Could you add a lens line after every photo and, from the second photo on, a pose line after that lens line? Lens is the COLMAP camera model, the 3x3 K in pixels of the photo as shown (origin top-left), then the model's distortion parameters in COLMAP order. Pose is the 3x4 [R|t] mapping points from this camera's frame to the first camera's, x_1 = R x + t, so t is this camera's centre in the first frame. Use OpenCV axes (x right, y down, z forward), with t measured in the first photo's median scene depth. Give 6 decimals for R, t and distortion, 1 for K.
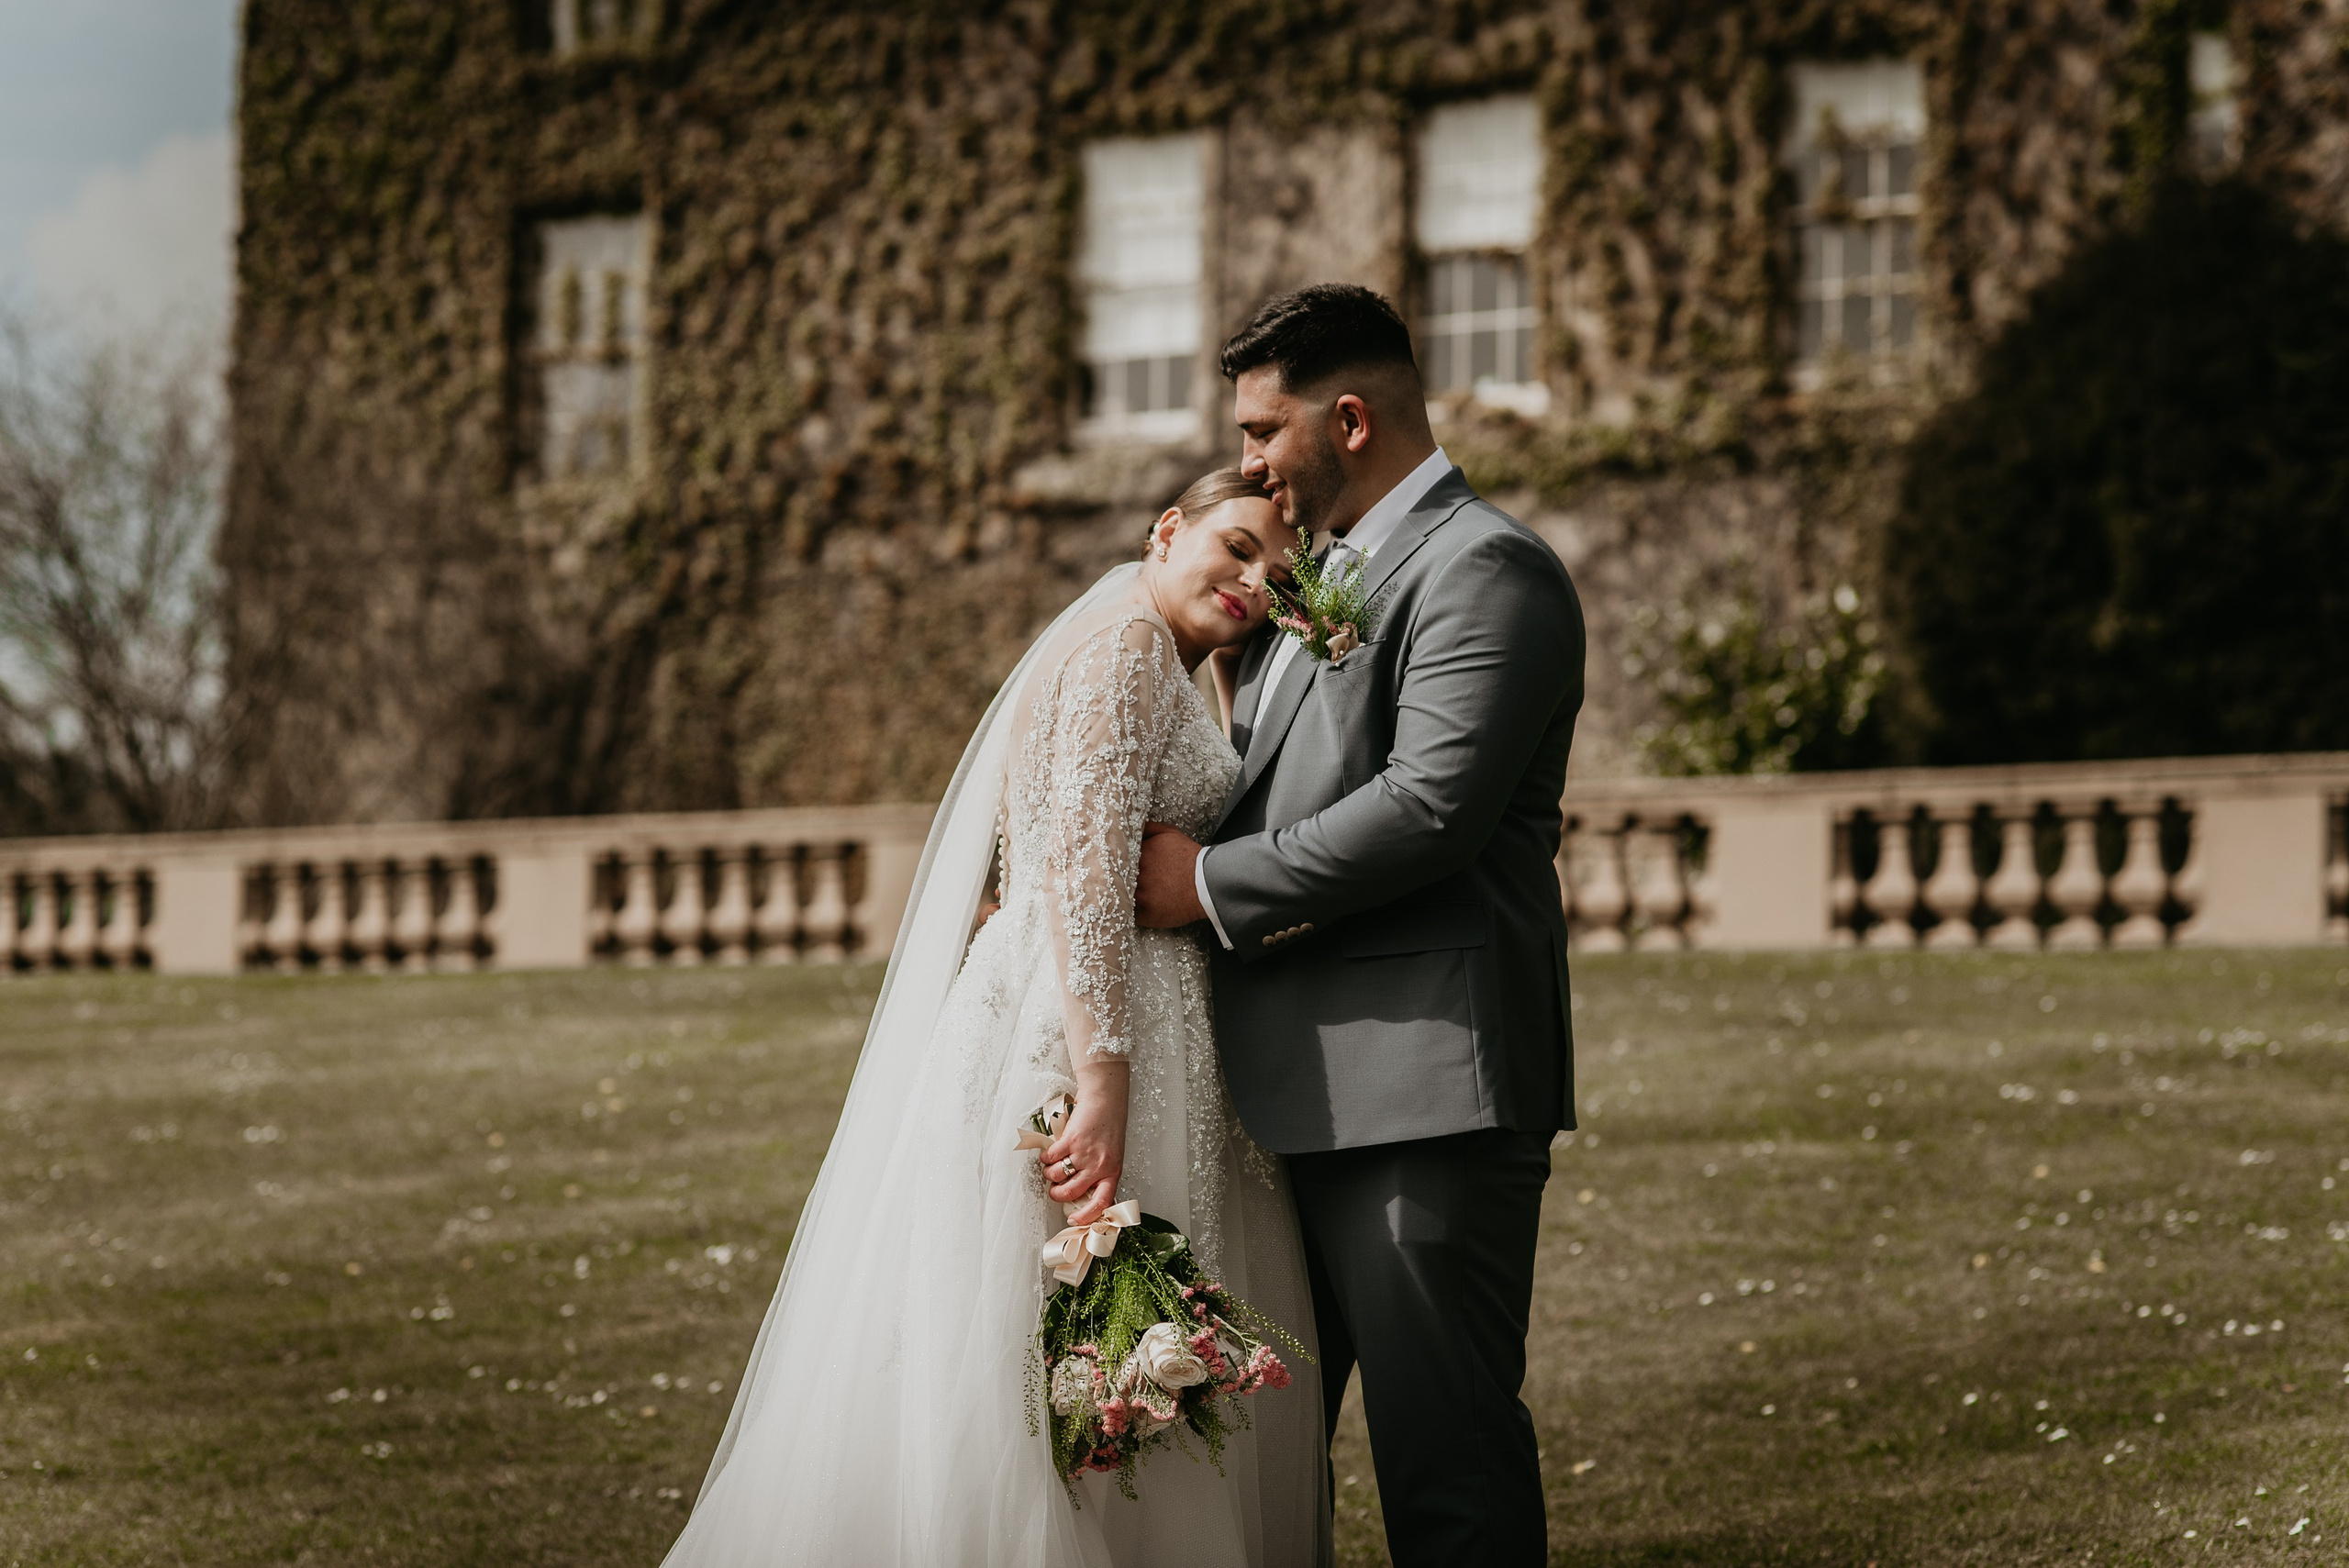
lens RADIAL K [[5472.5, 0, 1177.8], [0, 5472.5, 785.2], [0, 0, 1]] dist [0.014148, -0.944873]
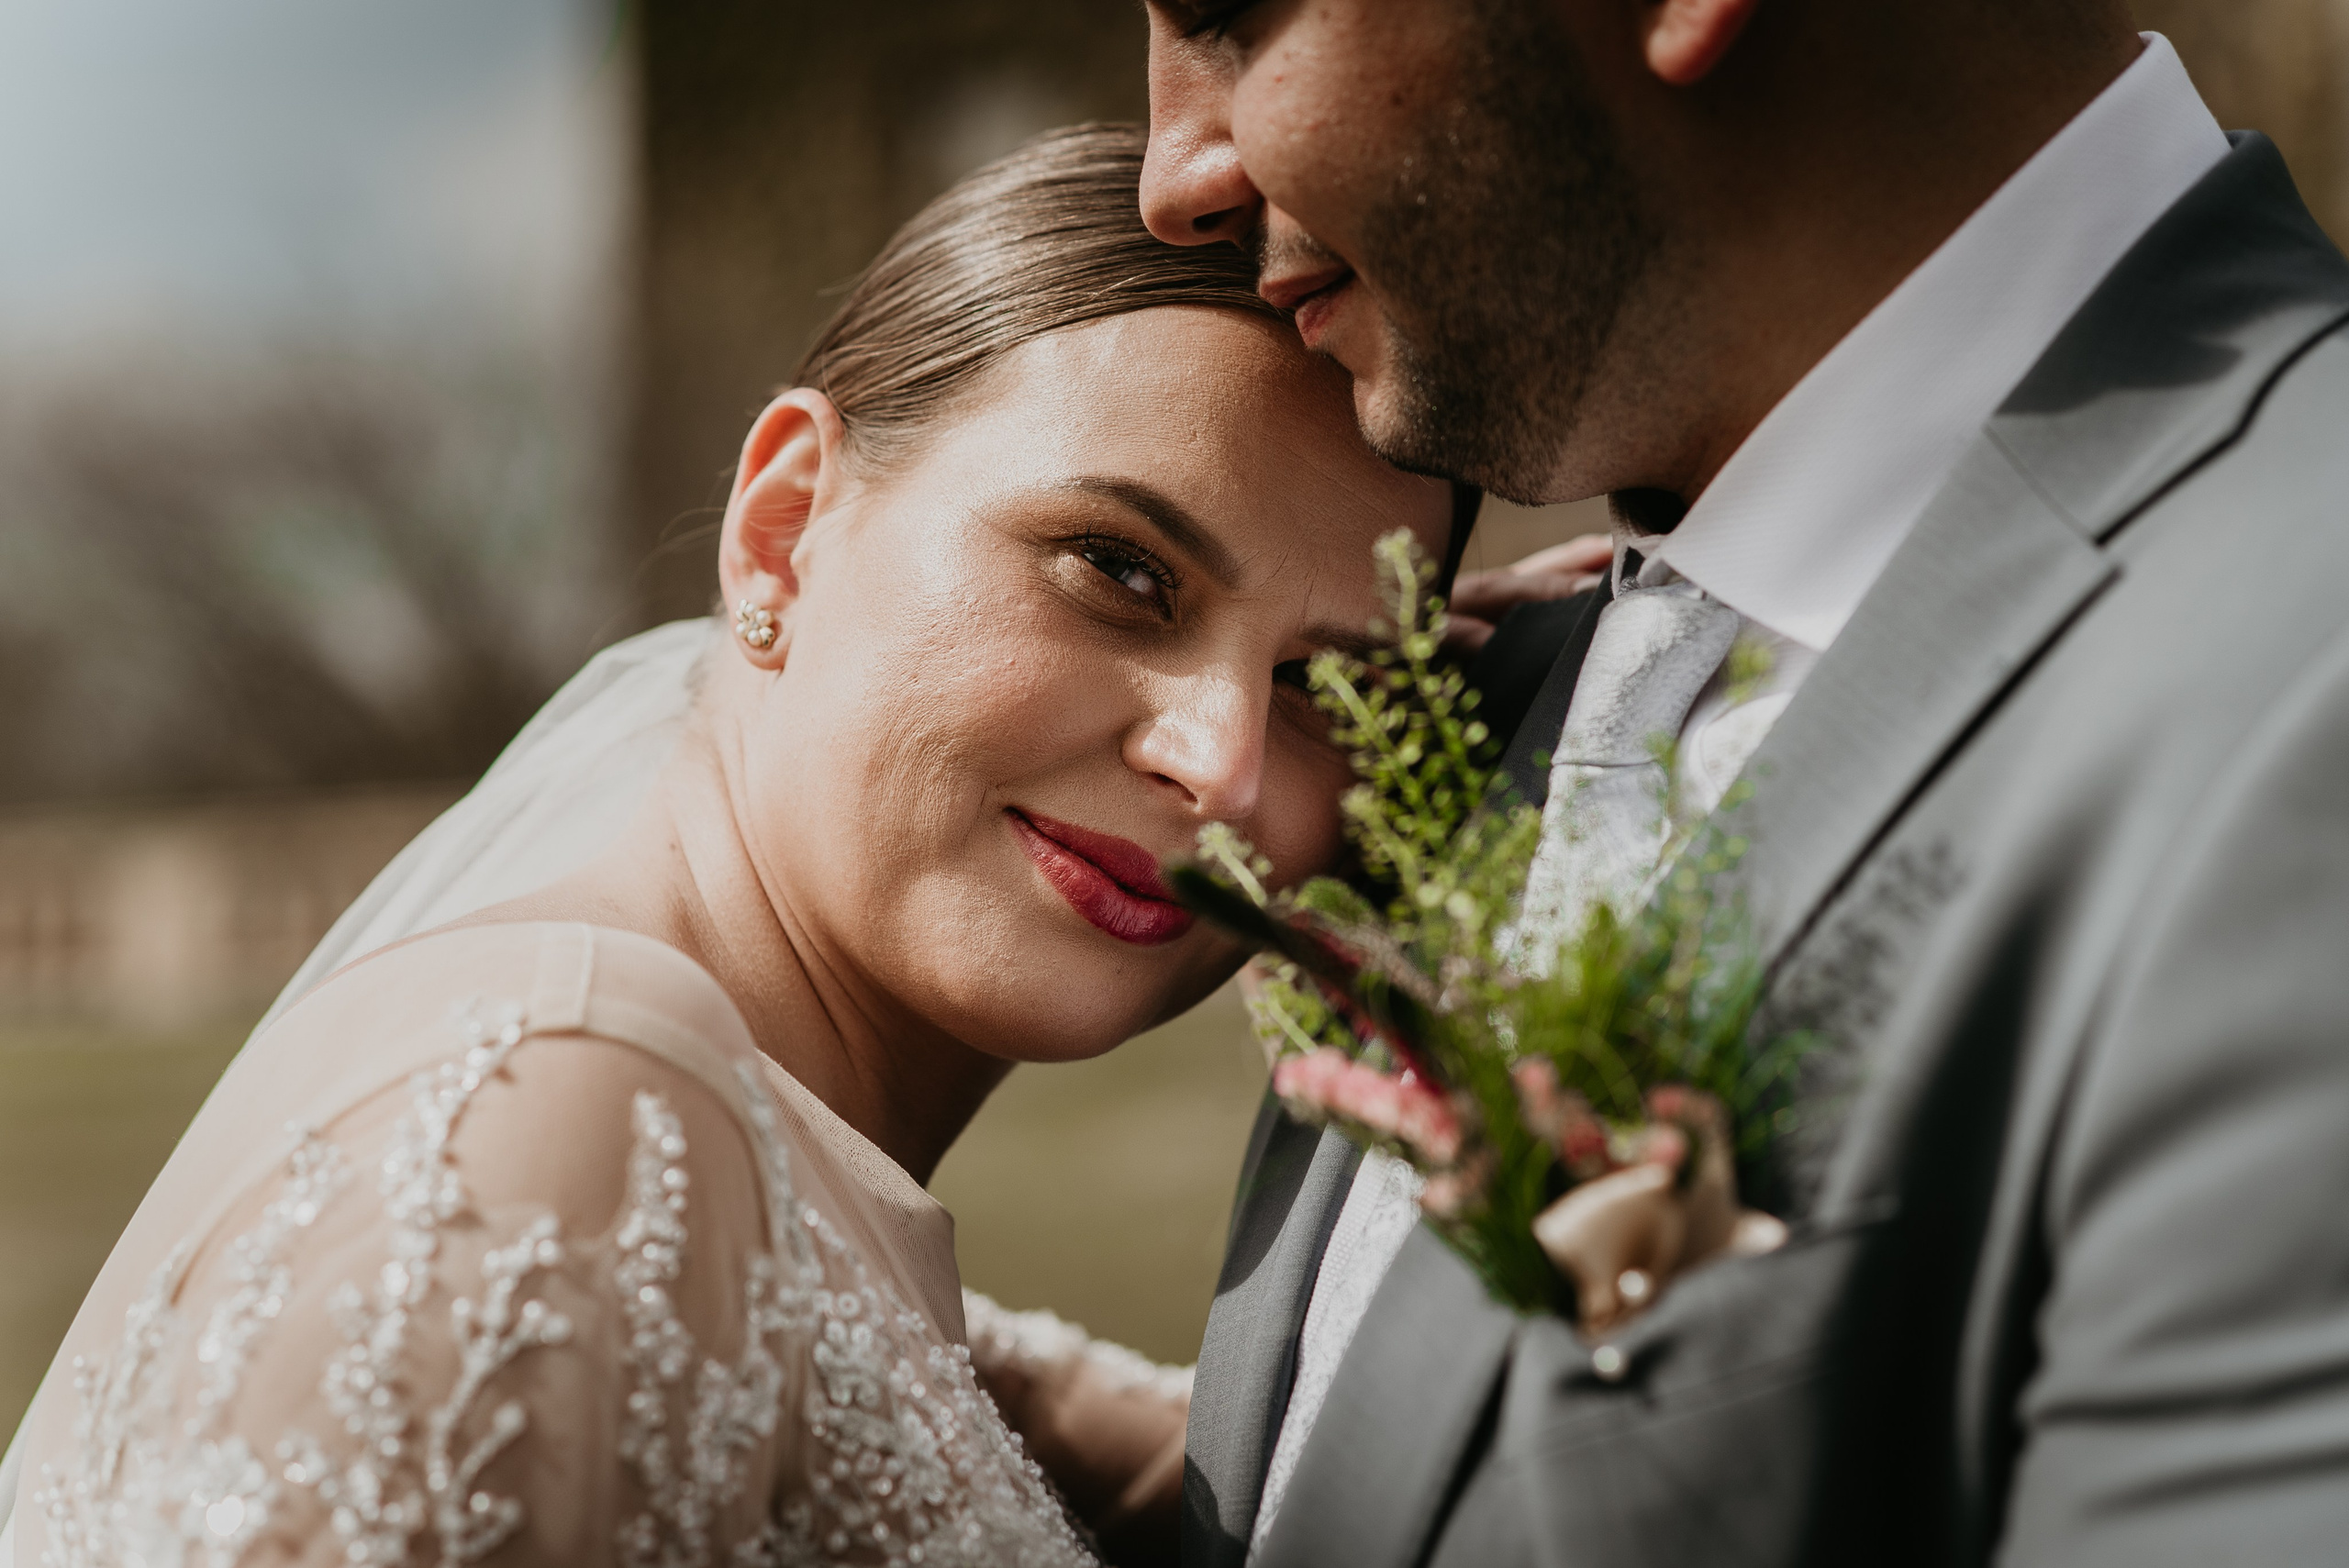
lens RADIAL K [[7335.8, 0, 1174.5], [0, 7335.8, 783.6], [0, 0, 1]] dist [0.025647, -0.227192]
pose [[0.996674, -0.031447, -0.075181, 0.017172], [0.035729, 0.997774, 0.056309, -0.027407], [0.073243, -0.058808, 0.995579, 0.399540]]
